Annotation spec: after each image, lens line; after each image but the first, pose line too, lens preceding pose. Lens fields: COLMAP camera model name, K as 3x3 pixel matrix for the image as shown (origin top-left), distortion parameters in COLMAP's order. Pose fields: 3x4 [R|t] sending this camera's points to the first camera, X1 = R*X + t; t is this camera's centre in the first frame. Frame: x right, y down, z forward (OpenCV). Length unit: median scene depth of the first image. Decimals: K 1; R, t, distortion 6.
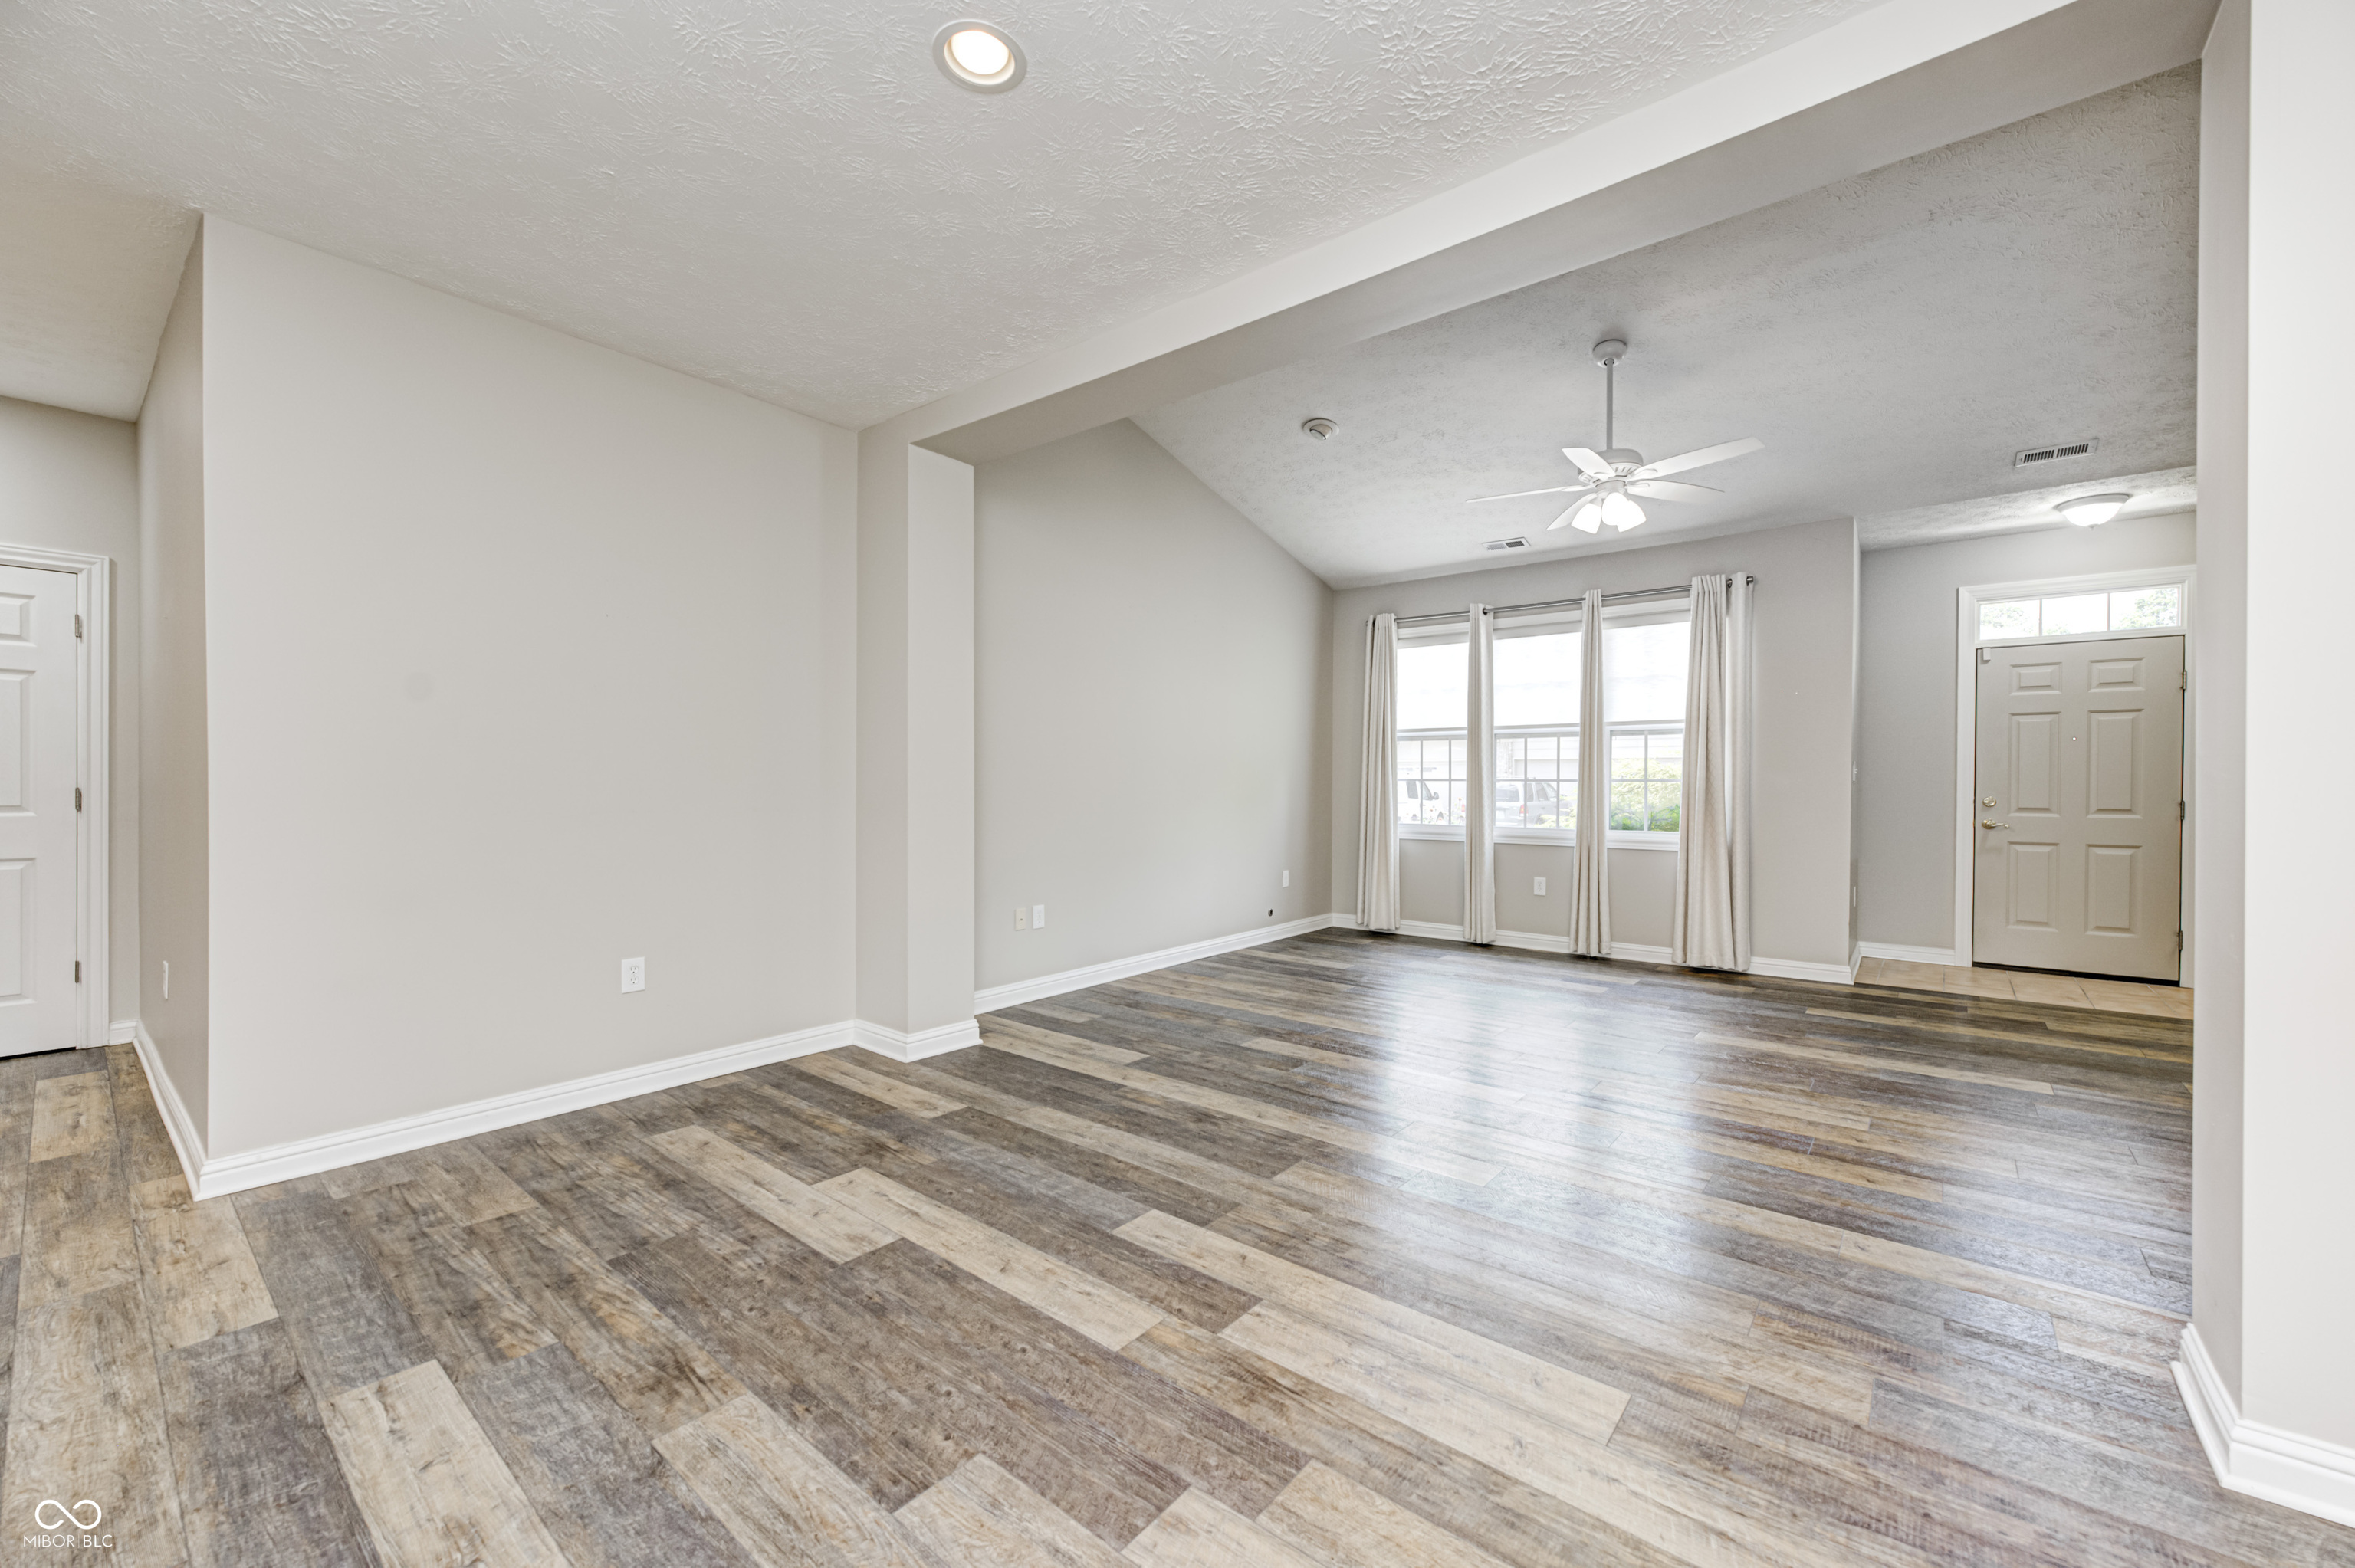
lens RADIAL K [[924.5, 0, 1183.6], [0, 924.5, 789.2], [0, 0, 1]] dist [-0.003671, 0.002327]
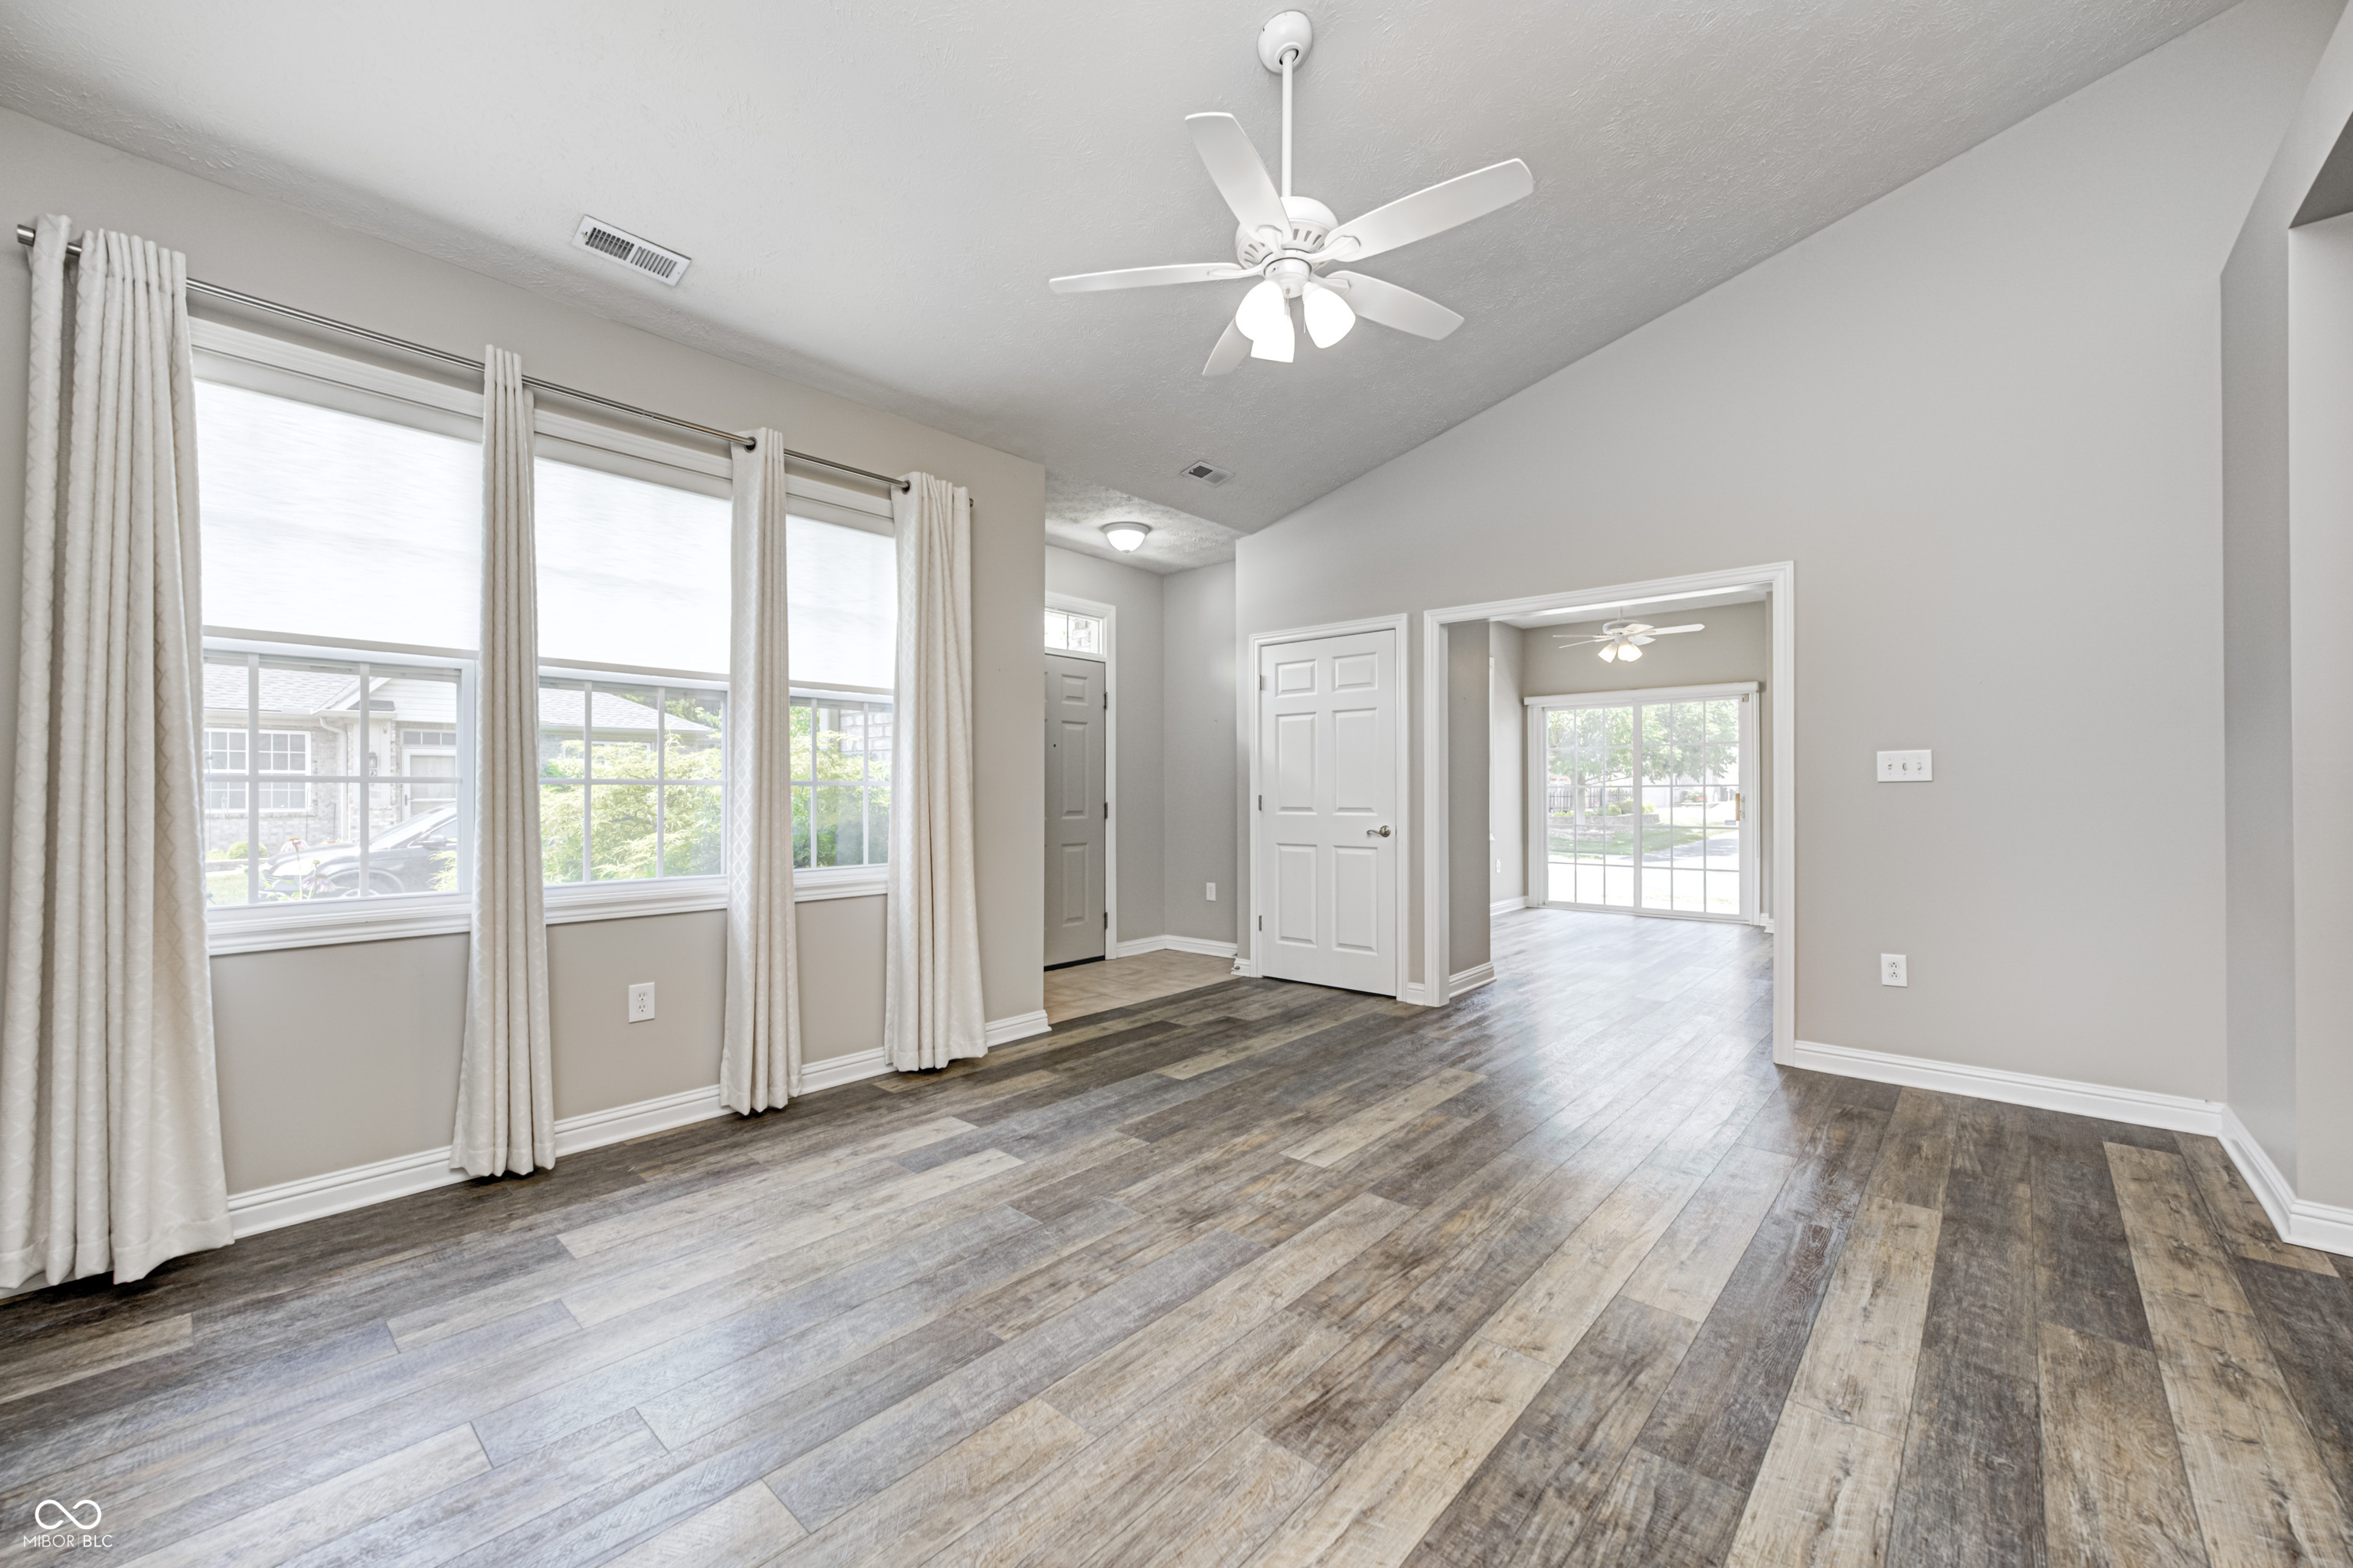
lens RADIAL K [[923.9, 0, 1158.2], [0, 923.9, 788.9], [0, 0, 1]] dist [-0.003671, 0.002327]
pose [[0.062082, -0.002397, 0.998068, -0.097759], [0.011600, 0.999931, 0.001680, -0.005076], [-0.998004, 0.011474, 0.062106, 0.850040]]
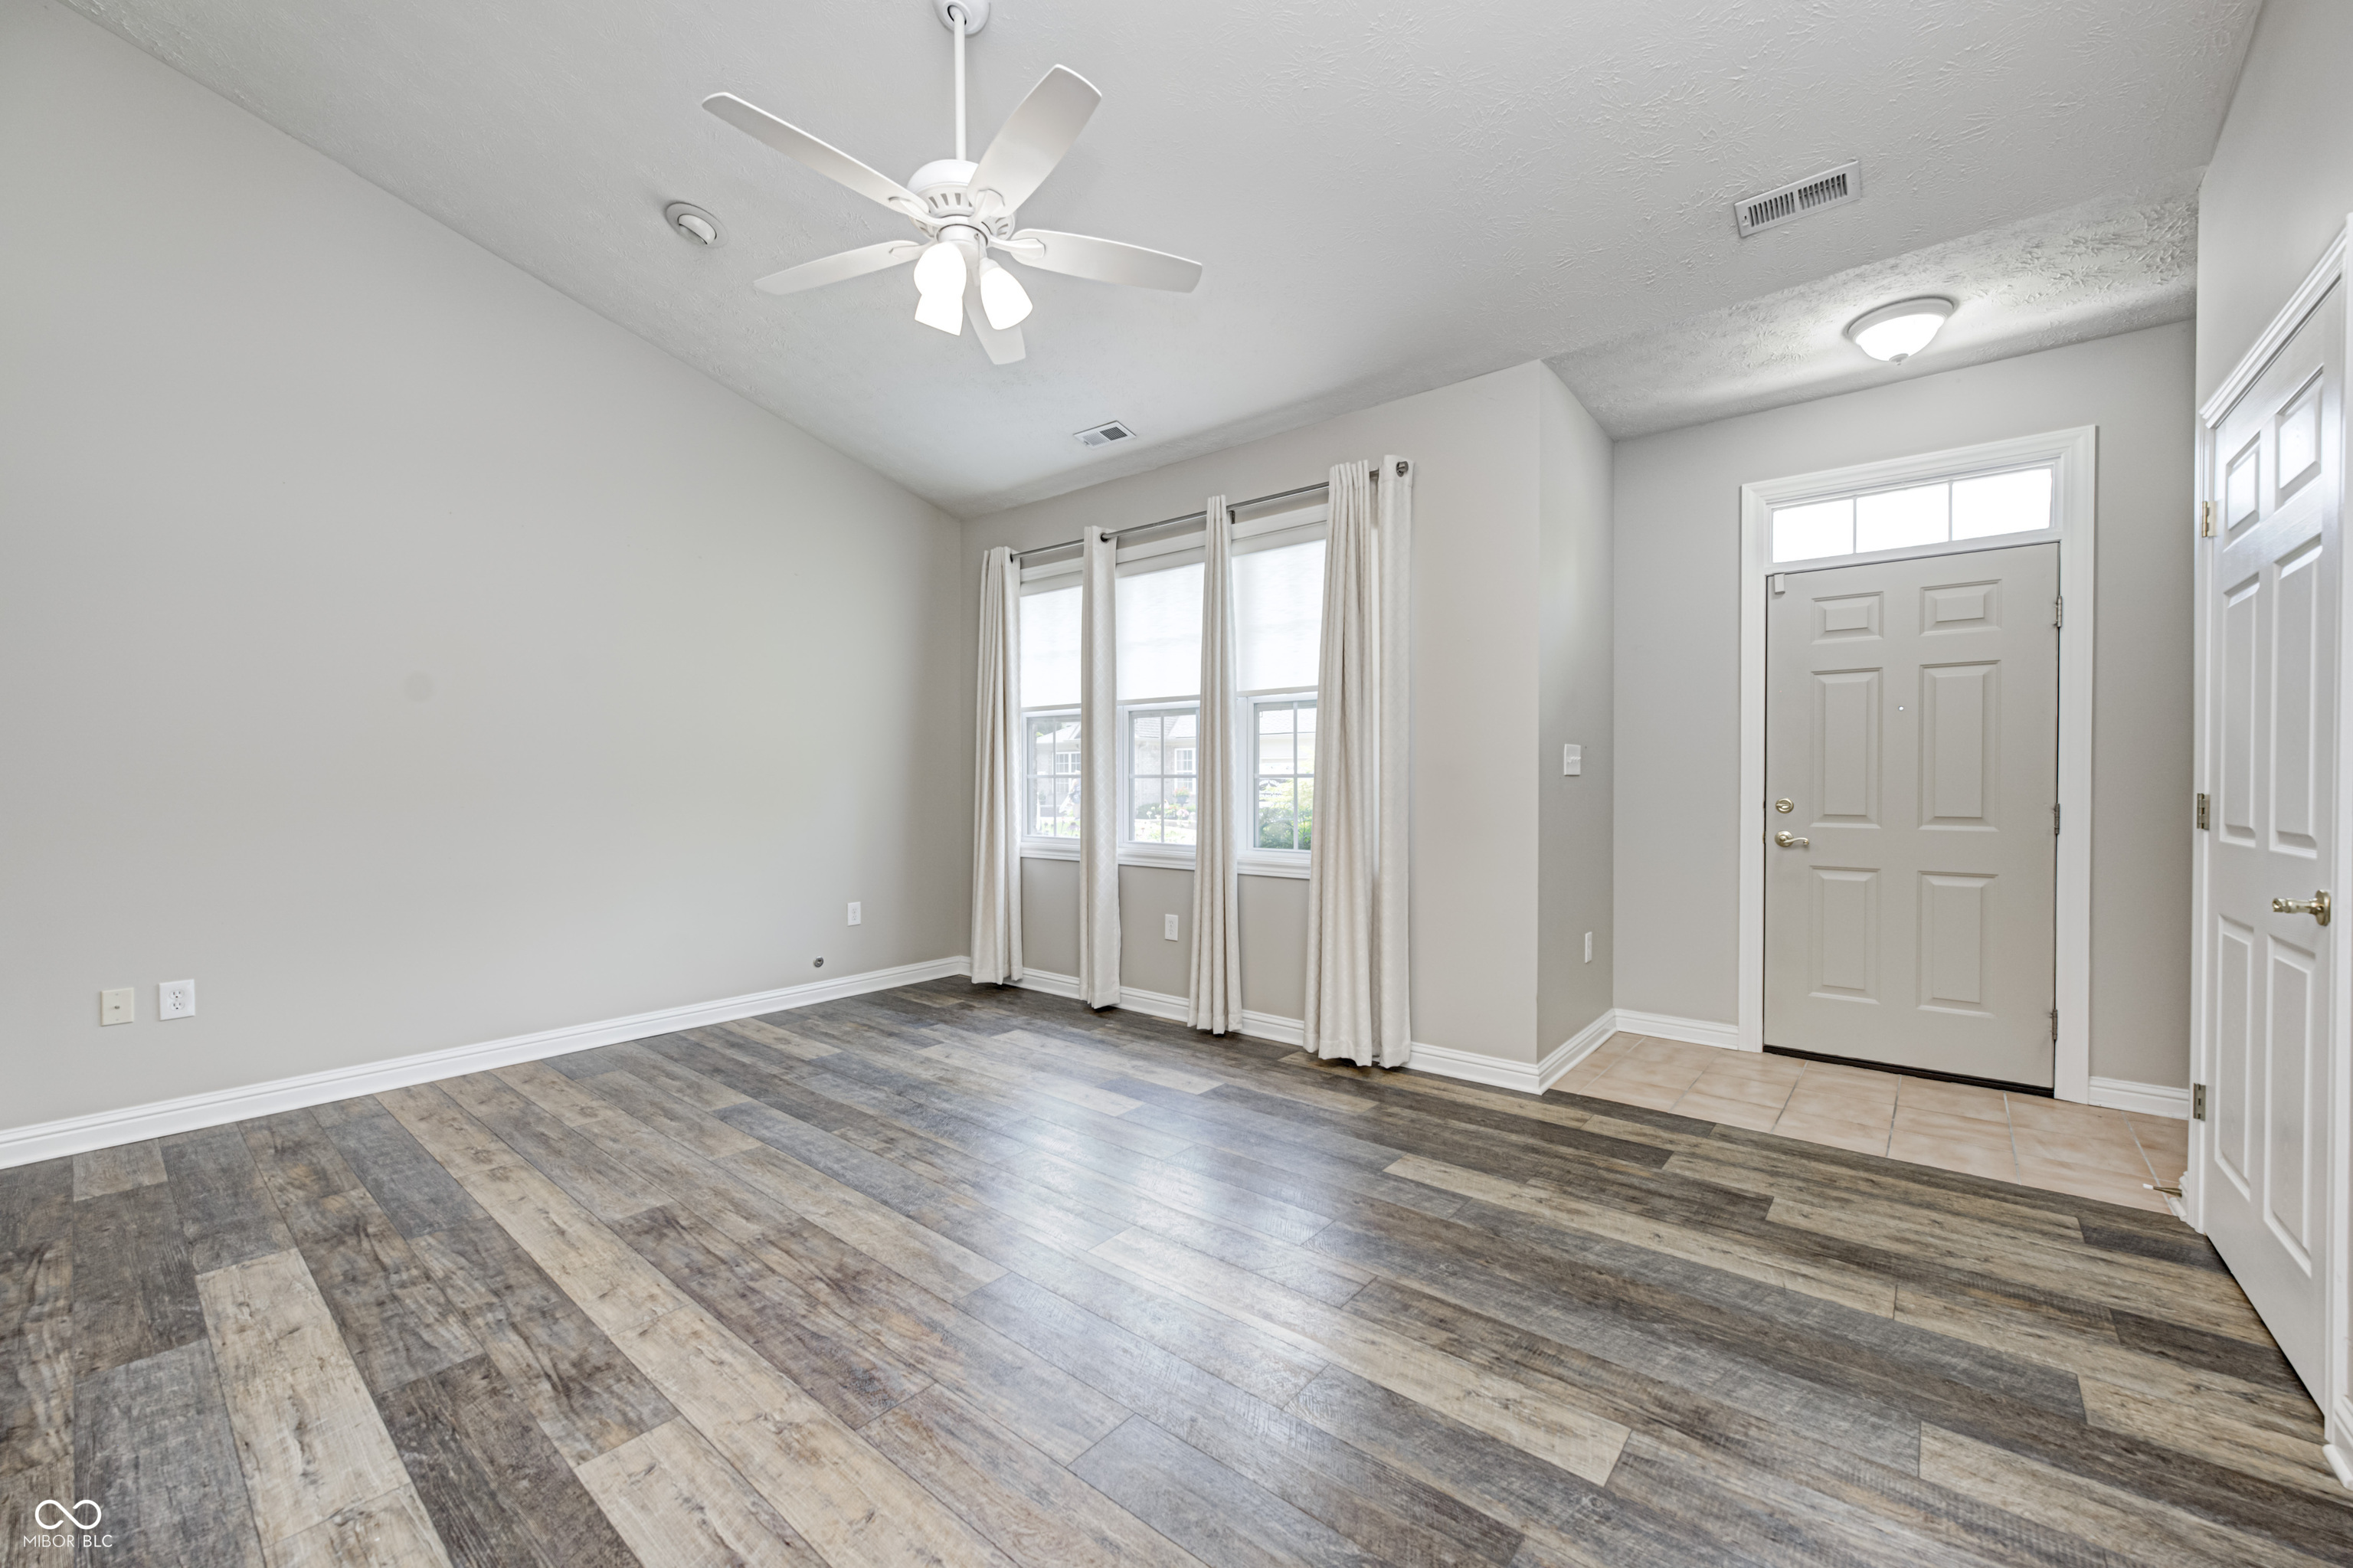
lens RADIAL K [[923.9, 0, 1193.6], [0, 923.9, 779.8], [0, 0, 1]] dist [-0.003671, 0.002327]
pose [[0.999981, -0.005821, -0.002258, 0.486110], [0.005792, 0.999906, -0.012439, 0.001986], [0.002330, 0.012426, 0.999920, 0.362485]]
